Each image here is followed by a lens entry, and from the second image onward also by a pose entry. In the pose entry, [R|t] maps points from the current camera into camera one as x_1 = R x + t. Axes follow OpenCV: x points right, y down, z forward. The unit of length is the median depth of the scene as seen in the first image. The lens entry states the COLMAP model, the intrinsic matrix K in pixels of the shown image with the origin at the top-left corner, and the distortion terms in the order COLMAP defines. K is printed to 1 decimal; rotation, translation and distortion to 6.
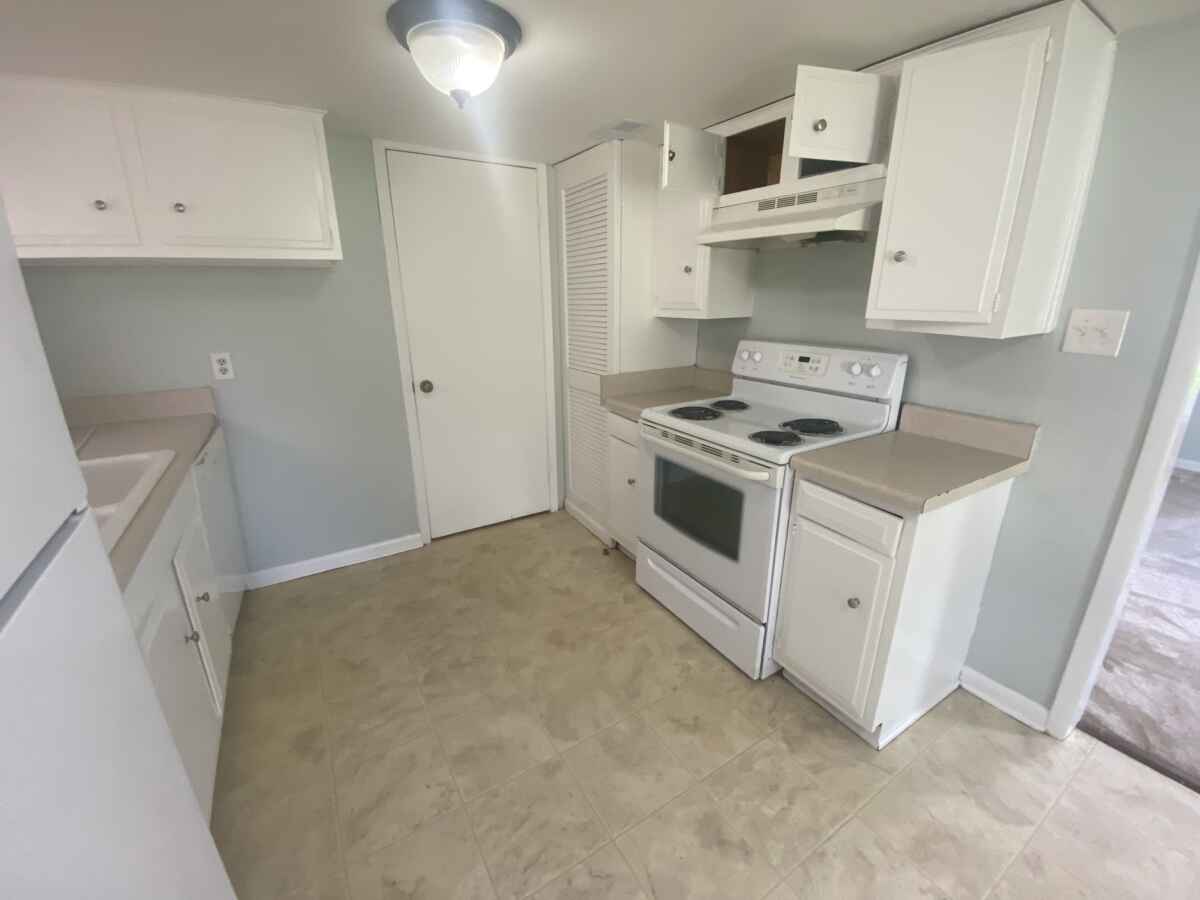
lens RADIAL K [[487.3, 0, 600.5], [0, 487.3, 442.2], [0, 0, 1]] dist [0.049515, -0.037160]
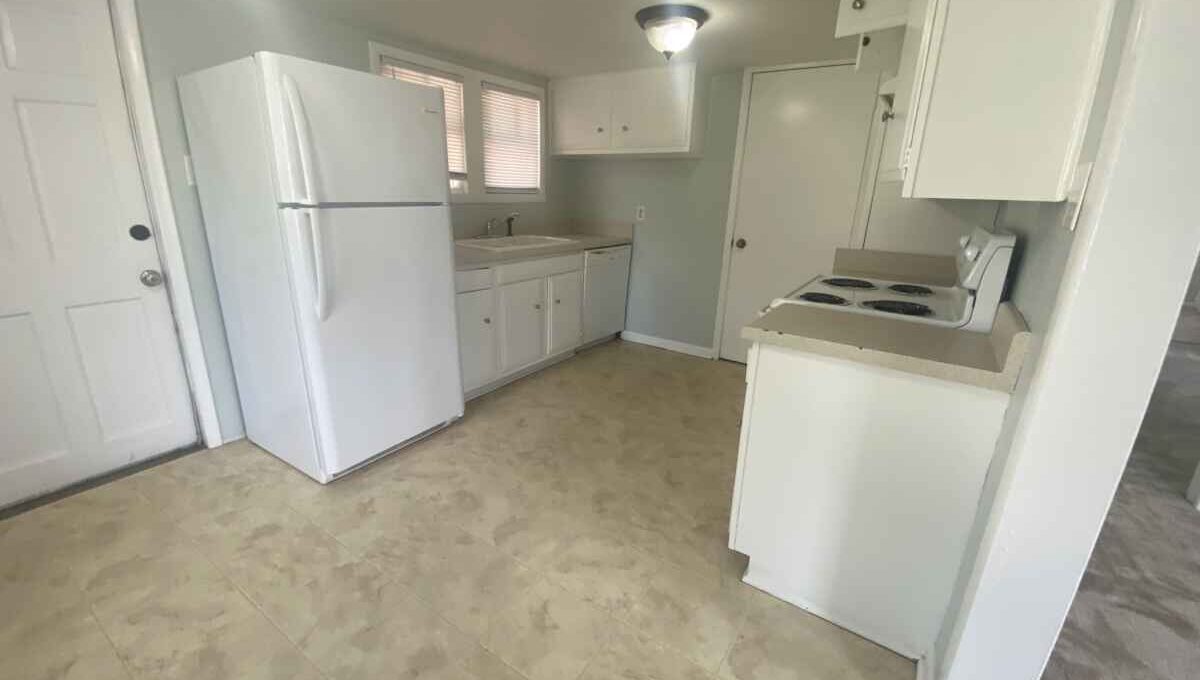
lens RADIAL K [[482.2, 0, 602.5], [0, 482.2, 338.2], [0, 0, 1]] dist [0.012606, -0.016474]
pose [[0.416341, 0.282630, -0.864165, 1.064326], [-0.301201, 0.939663, 0.162208, 0.043427], [0.857869, 0.192753, 0.476348, 0.122502]]
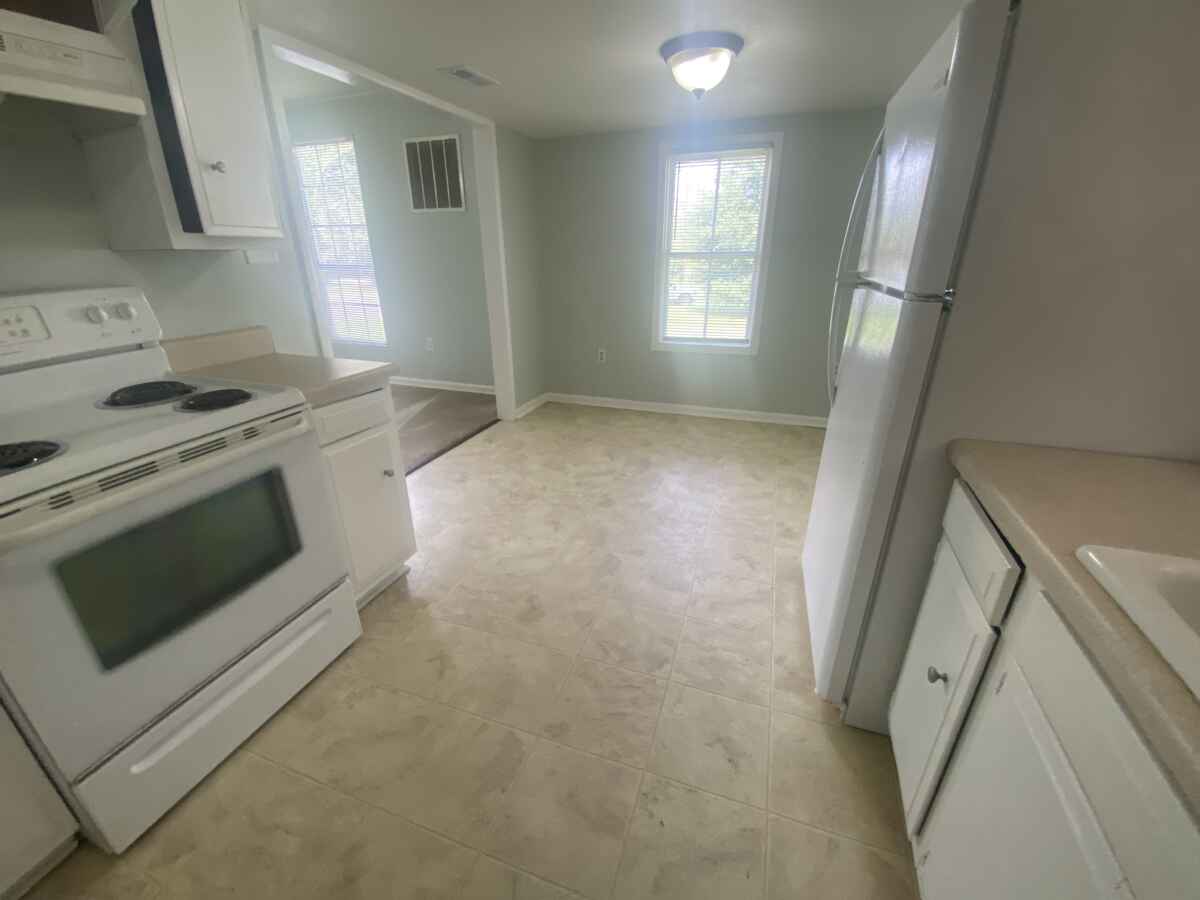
lens RADIAL K [[487.3, 0, 600.5], [0, 487.3, 442.2], [0, 0, 1]] dist [0.049515, -0.037160]
pose [[-0.619930, -0.277812, 0.733830, -0.577558], [0.238733, 0.824107, 0.513667, -0.203199], [-0.747458, 0.493628, -0.444566, 0.921024]]
